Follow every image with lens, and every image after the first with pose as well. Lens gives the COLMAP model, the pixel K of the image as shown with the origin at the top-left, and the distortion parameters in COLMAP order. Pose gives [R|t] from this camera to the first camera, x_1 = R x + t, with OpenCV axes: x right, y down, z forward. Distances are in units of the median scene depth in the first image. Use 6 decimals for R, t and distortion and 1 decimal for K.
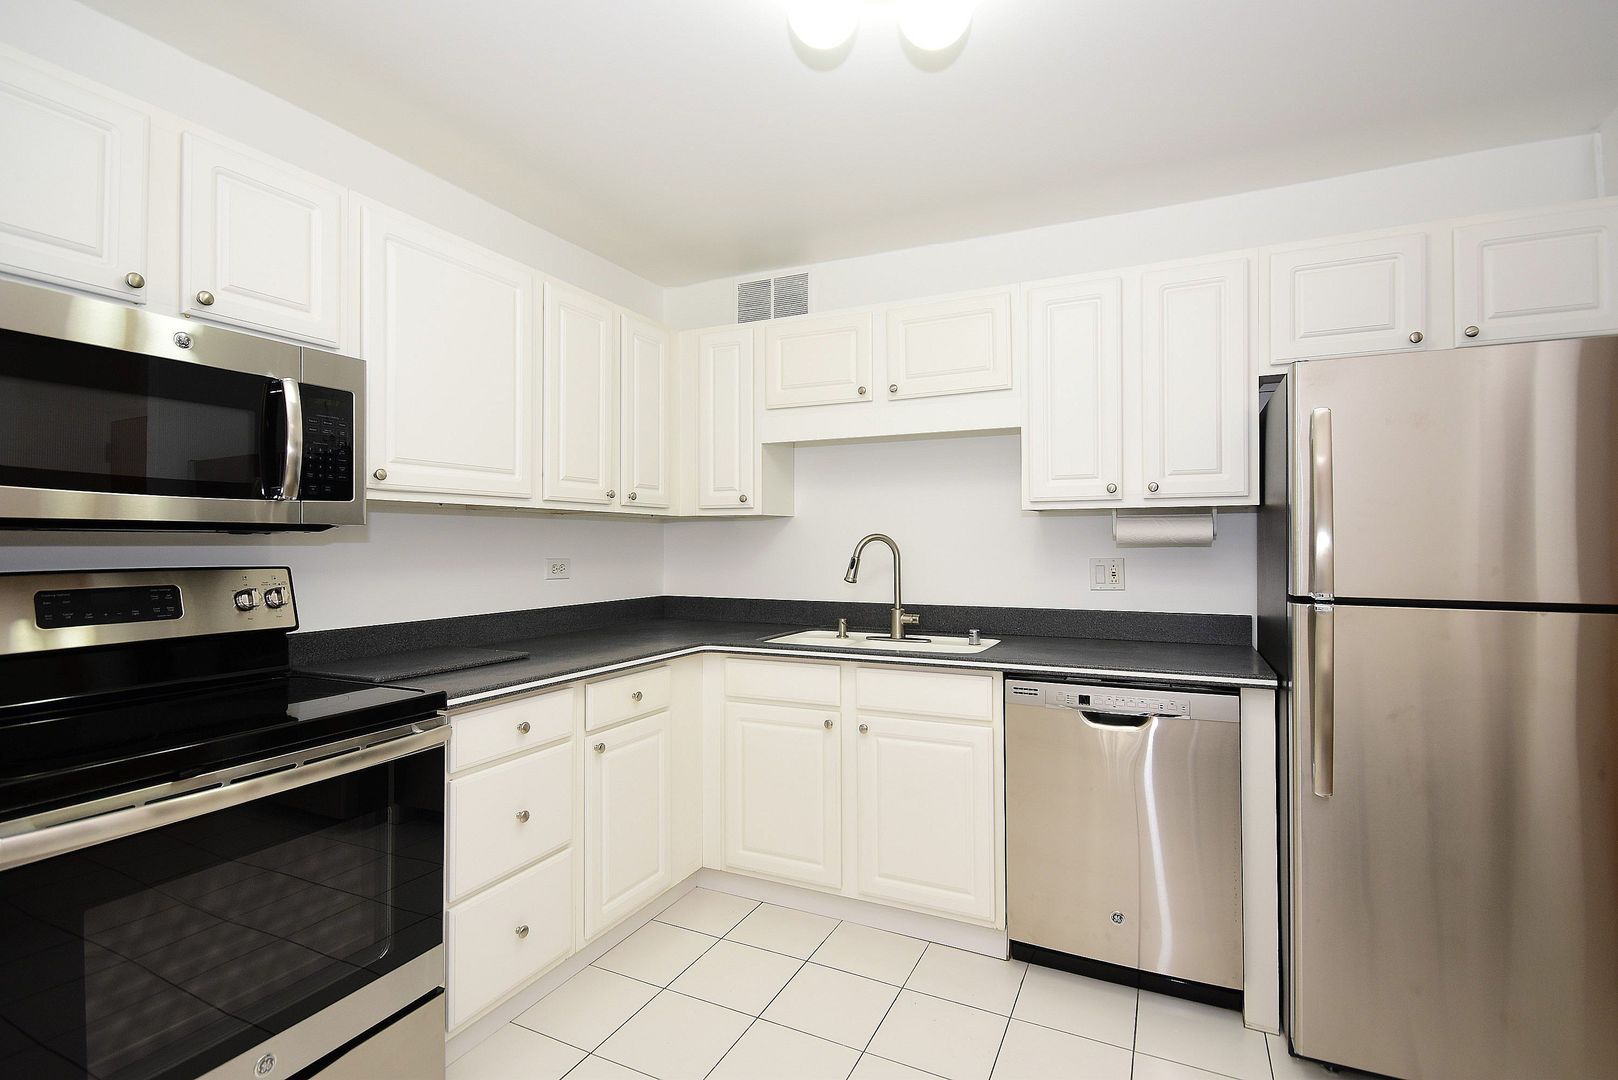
lens RADIAL K [[773.0, 0, 809.0], [0, 773.0, 540.0], [0, 0, 1]] dist [0.001092, 0.000025]
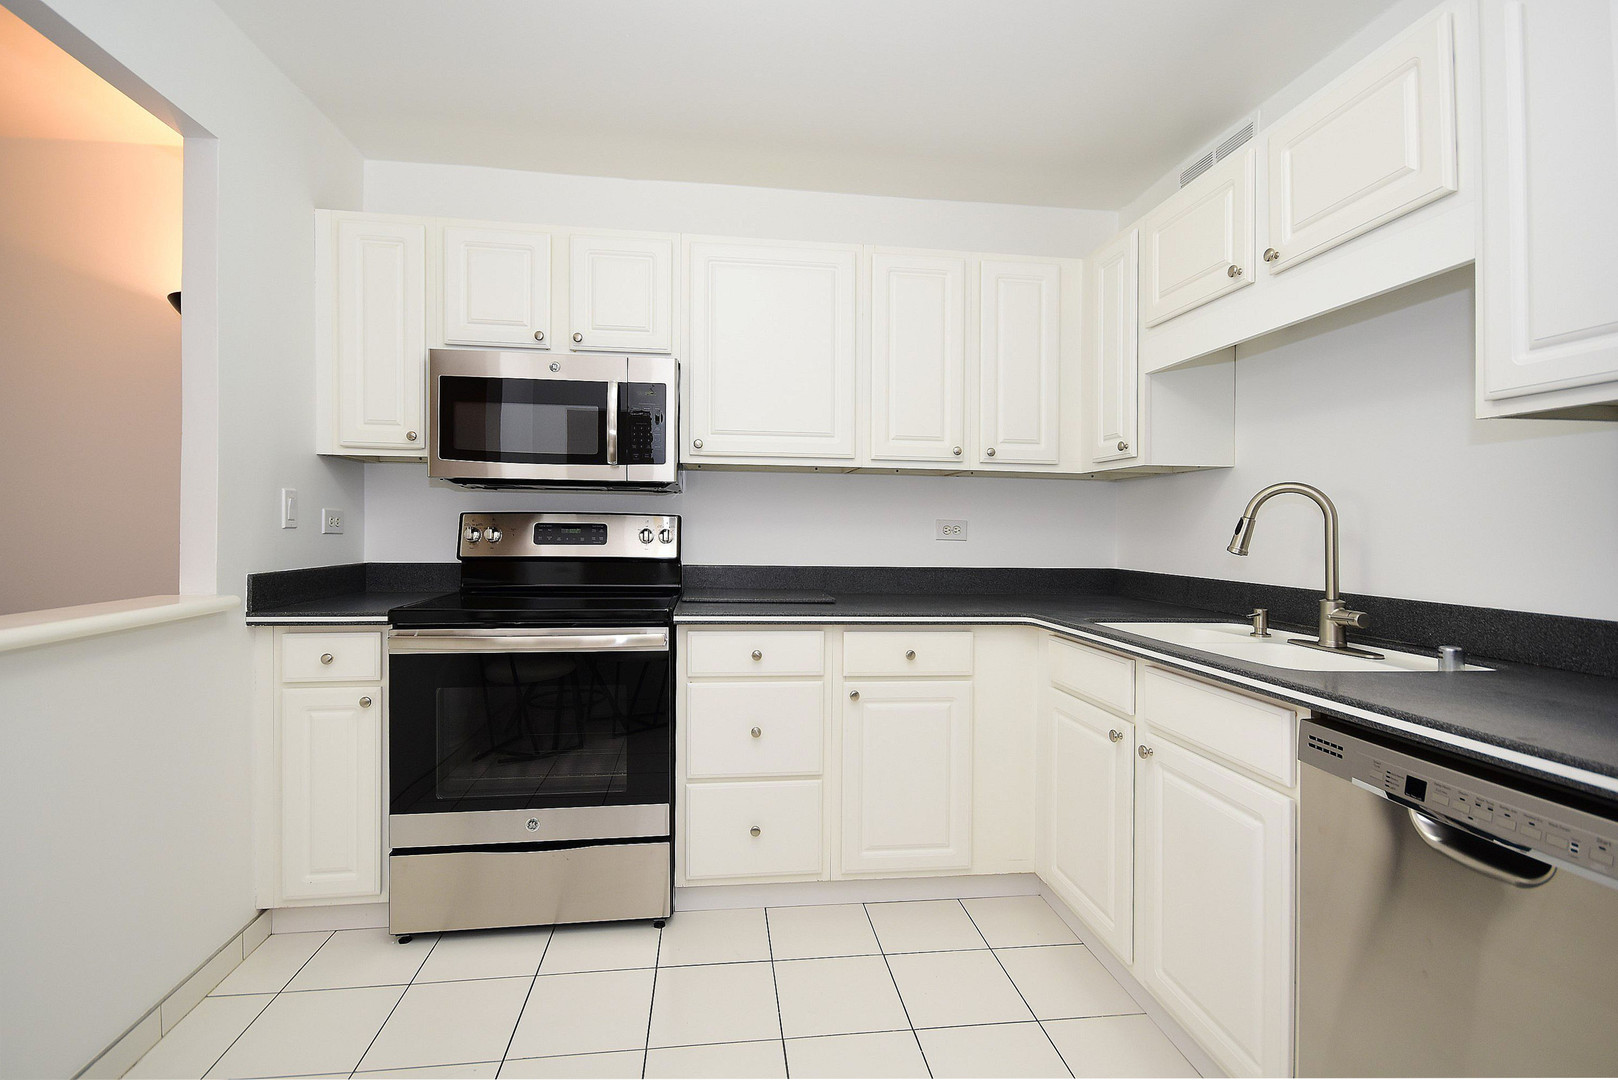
lens RADIAL K [[747.7, 0, 809.0], [0, 747.7, 540.0], [0, 0, 1]] dist [0.000591, -0.007460]
pose [[0.540352, 0.022847, -0.841129, 0.422812], [-0.011291, 0.999738, 0.019902, 0.034636], [0.841364, -0.001257, 0.540468, 0.327863]]
